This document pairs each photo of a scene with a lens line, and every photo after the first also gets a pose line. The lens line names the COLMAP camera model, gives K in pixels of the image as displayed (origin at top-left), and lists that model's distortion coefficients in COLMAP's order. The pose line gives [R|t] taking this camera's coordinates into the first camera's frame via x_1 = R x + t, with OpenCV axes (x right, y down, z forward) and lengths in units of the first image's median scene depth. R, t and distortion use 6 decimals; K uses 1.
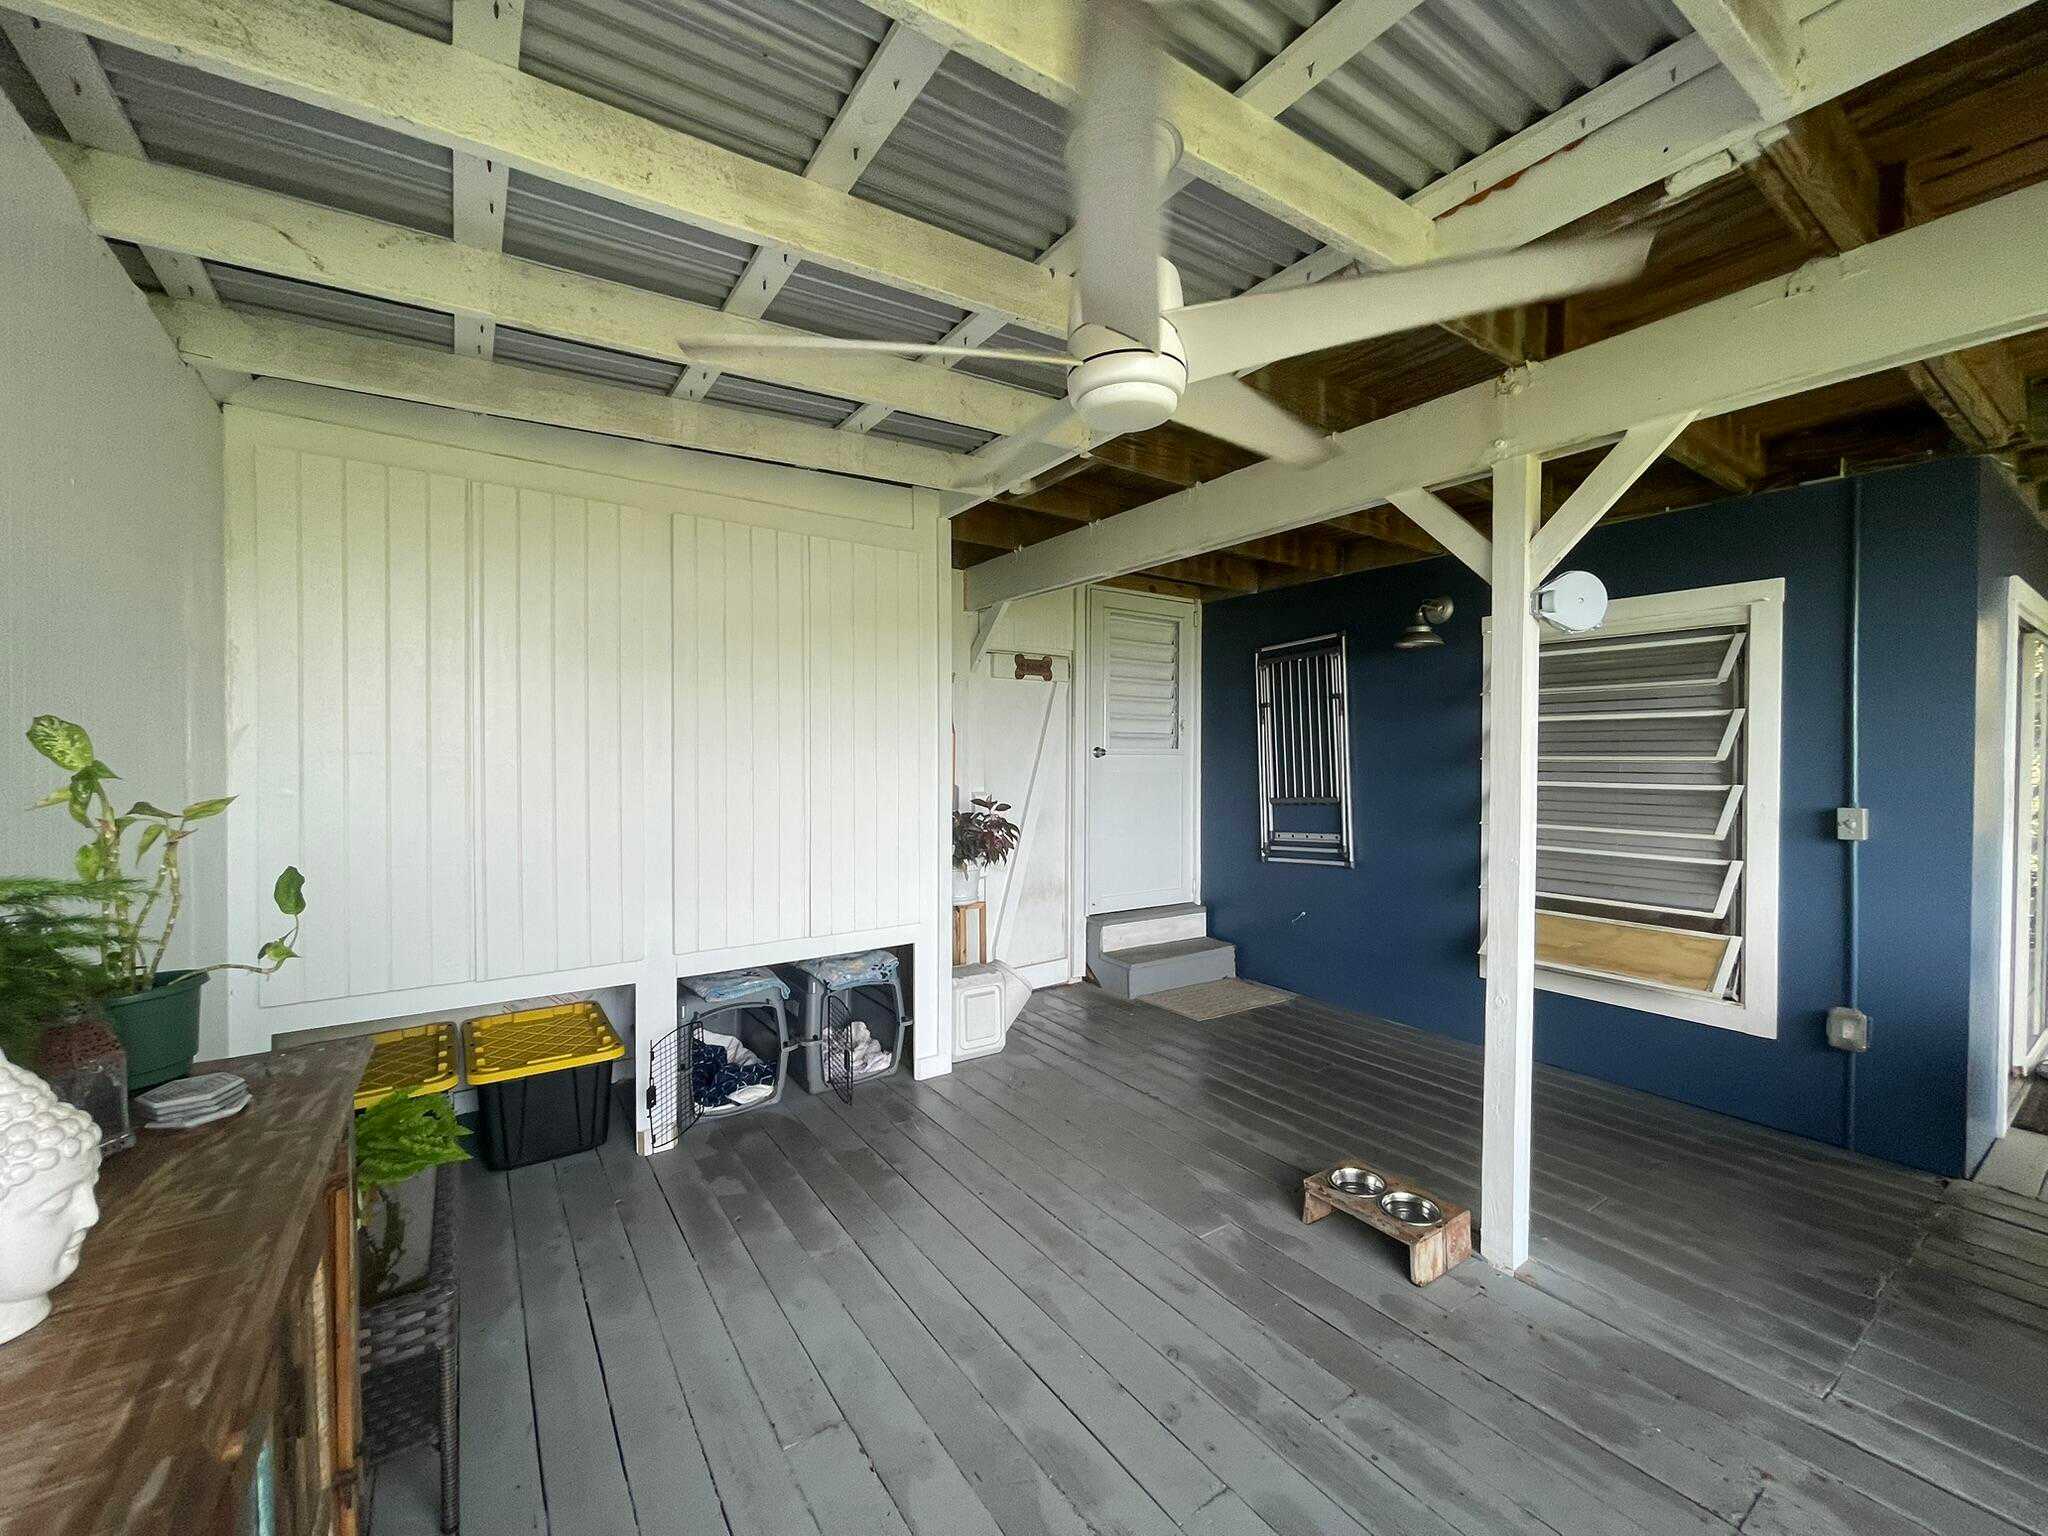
lens RADIAL K [[832.3, 0, 1024.6], [0, 832.3, 762.0], [0, 0, 1]] dist [-0.004790, -0.000921]
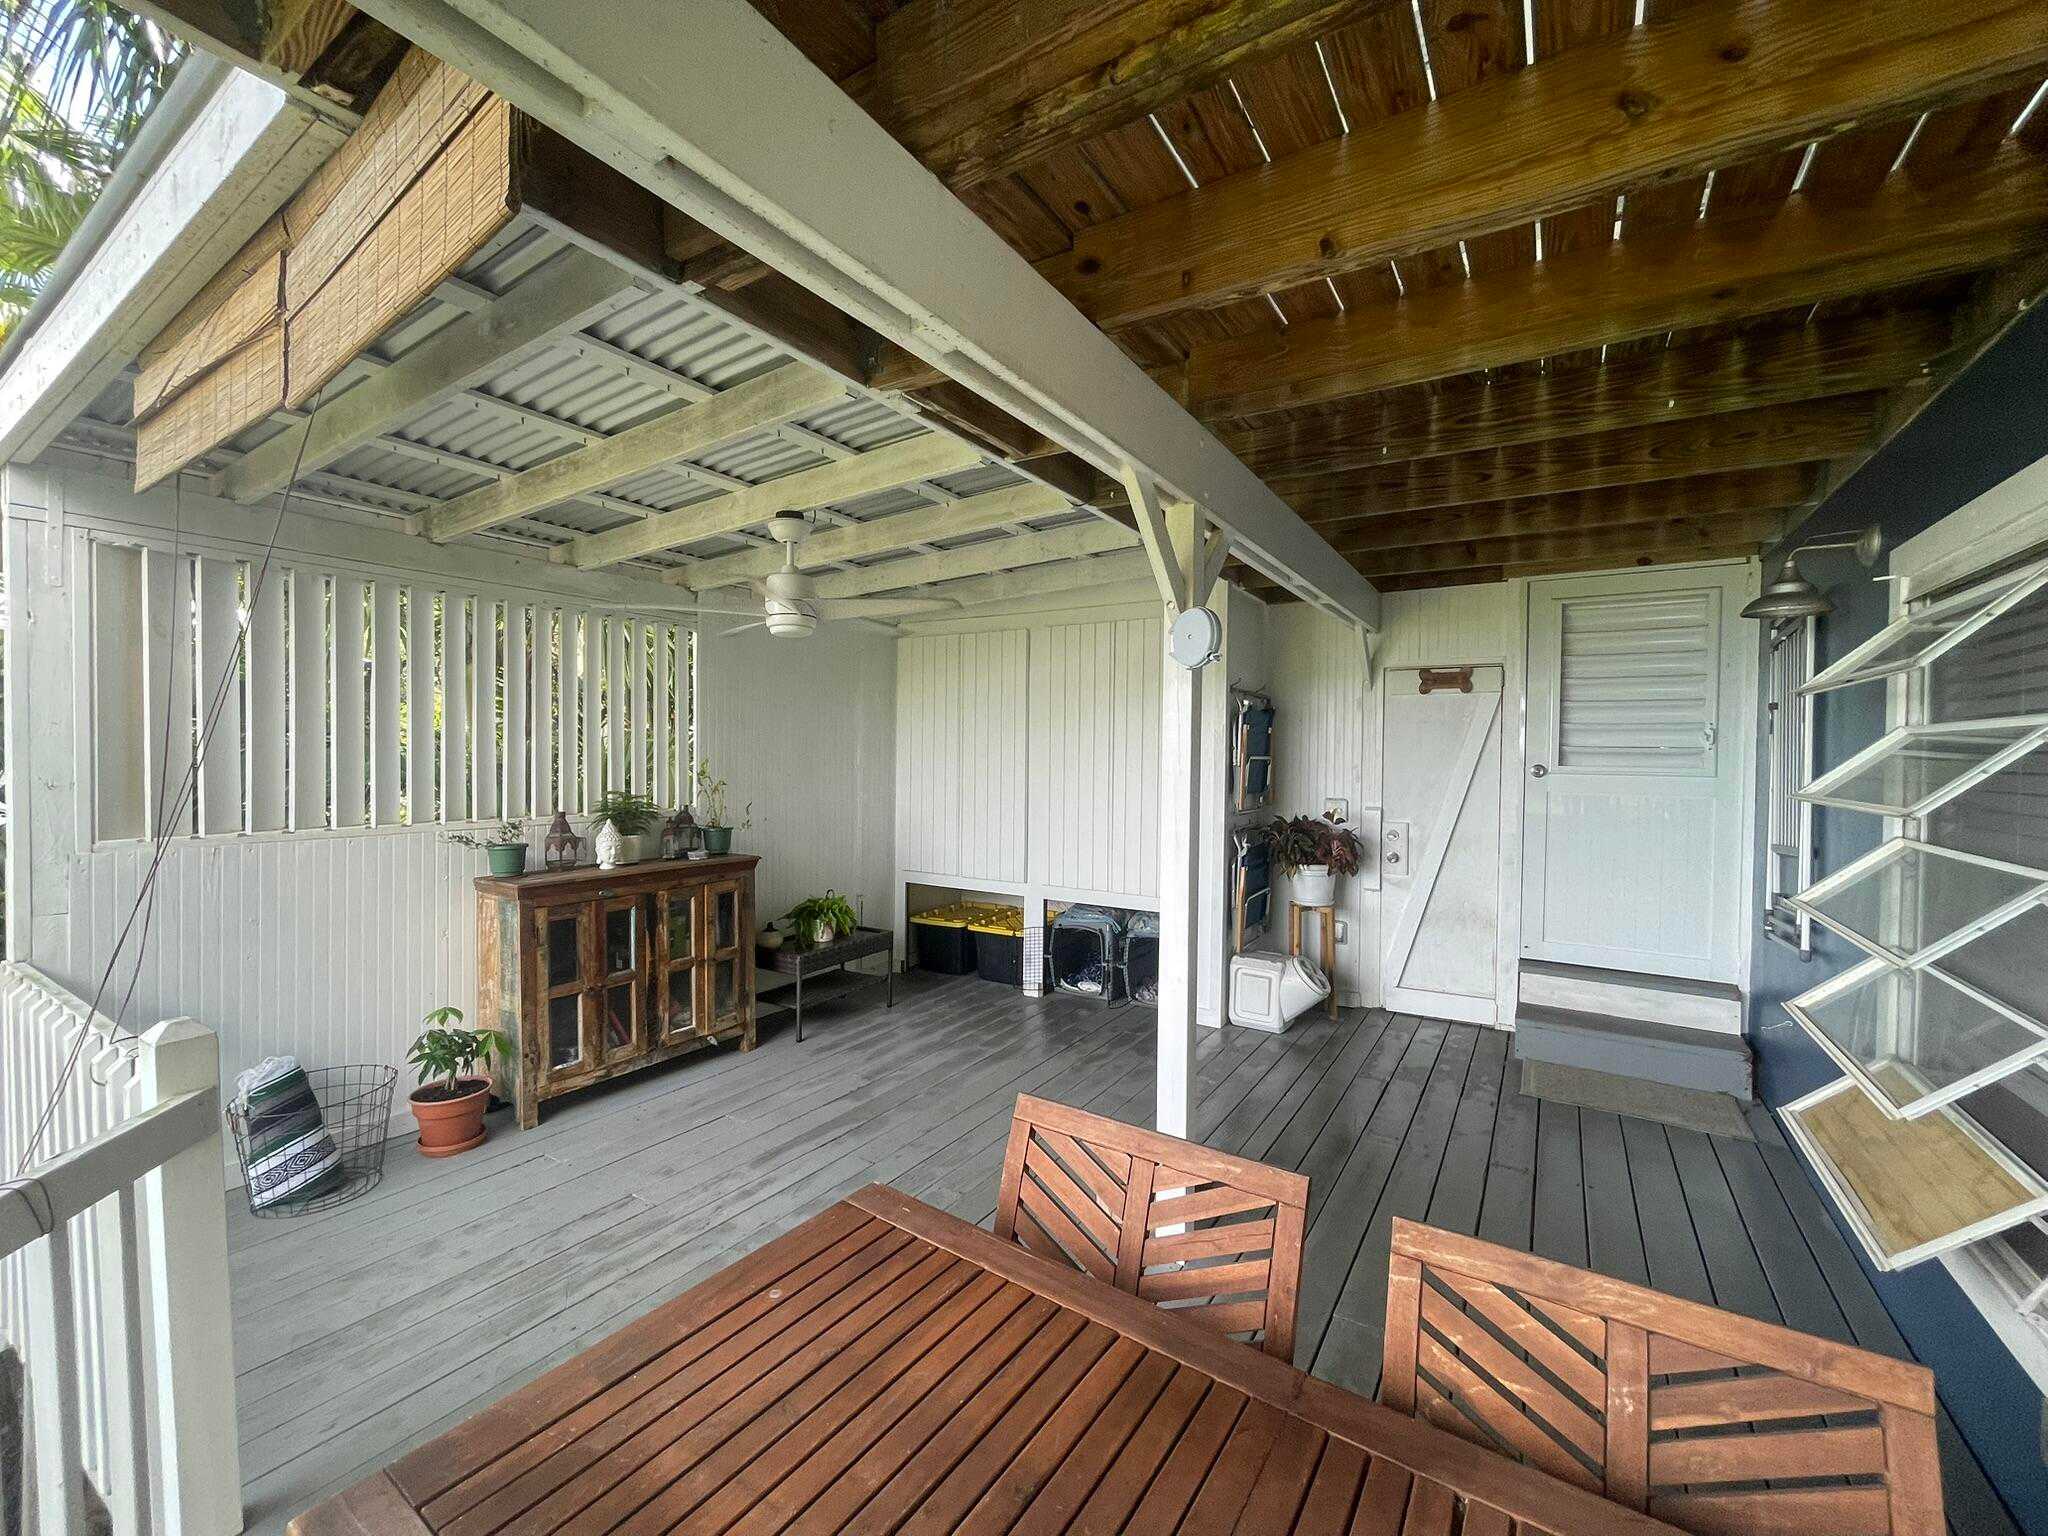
lens RADIAL K [[827.3, 0, 1021.0], [0, 827.3, 763.7], [0, 0, 1]] dist [-0.018301, 0.006909]
pose [[0.385897, 0.019872, -0.922328, 1.020197], [-0.013489, 0.999783, 0.015897, -0.039050], [0.922443, 0.006307, 0.386082, 0.278044]]
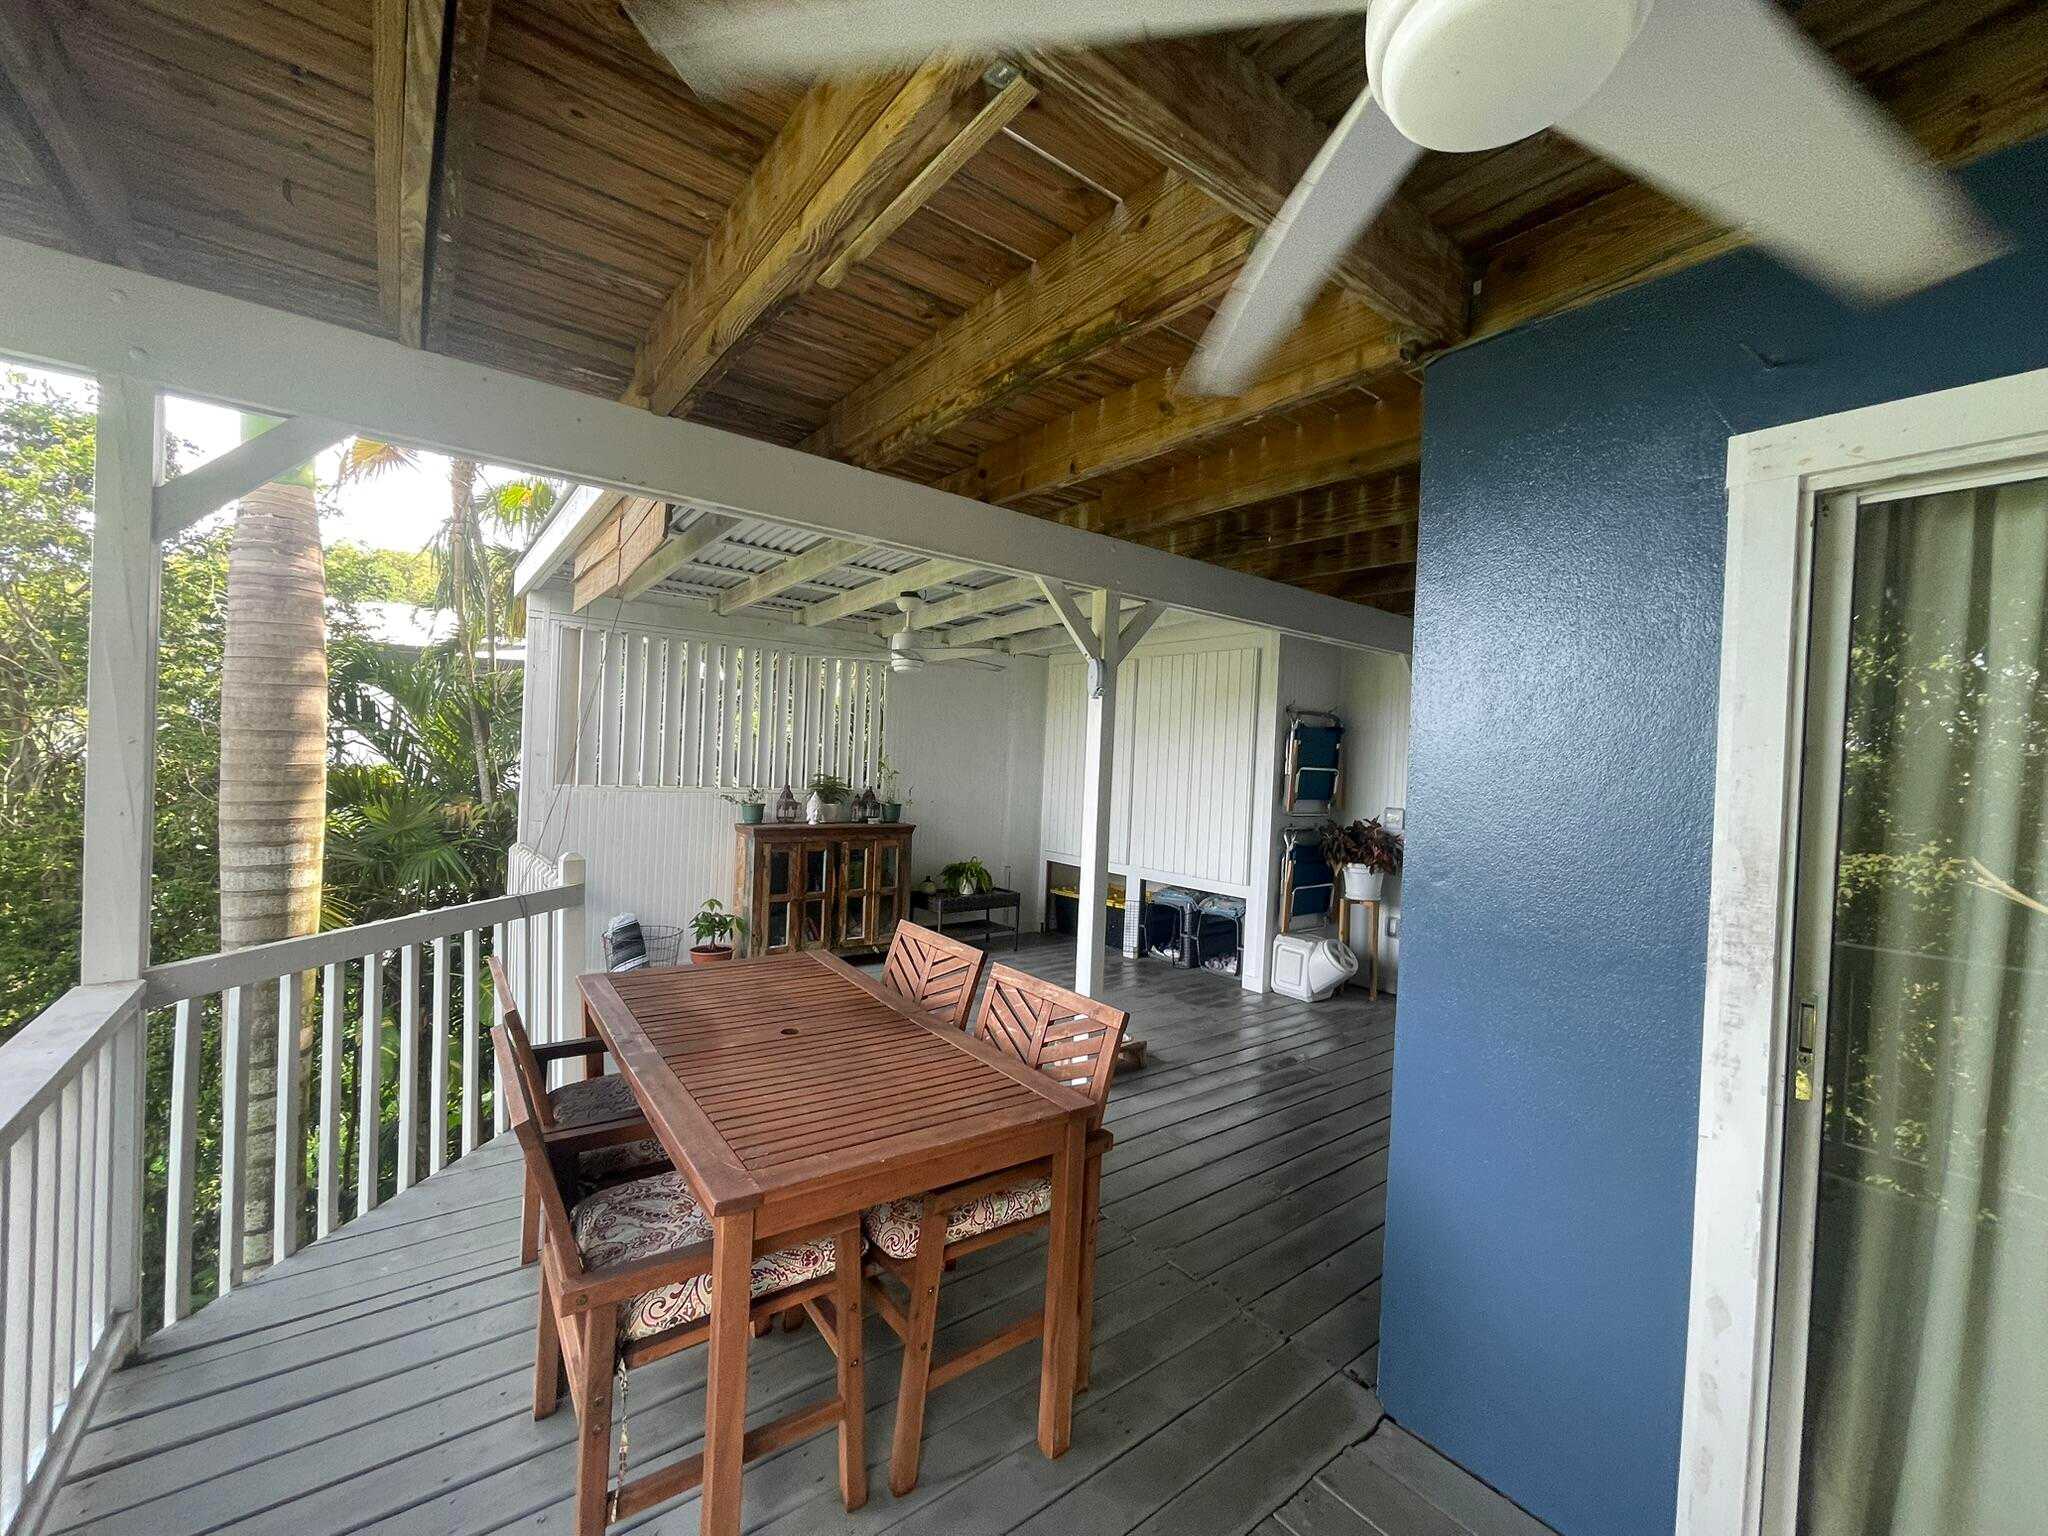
lens RADIAL K [[832.3, 0, 1024.6], [0, 832.3, 762.0], [0, 0, 1]] dist [-0.004790, -0.000921]
pose [[0.048490, 0.007934, -0.998792, 1.511011], [-0.046308, 0.998911, 0.005687, -0.028509], [0.997750, 0.045976, 0.048805, 0.542769]]
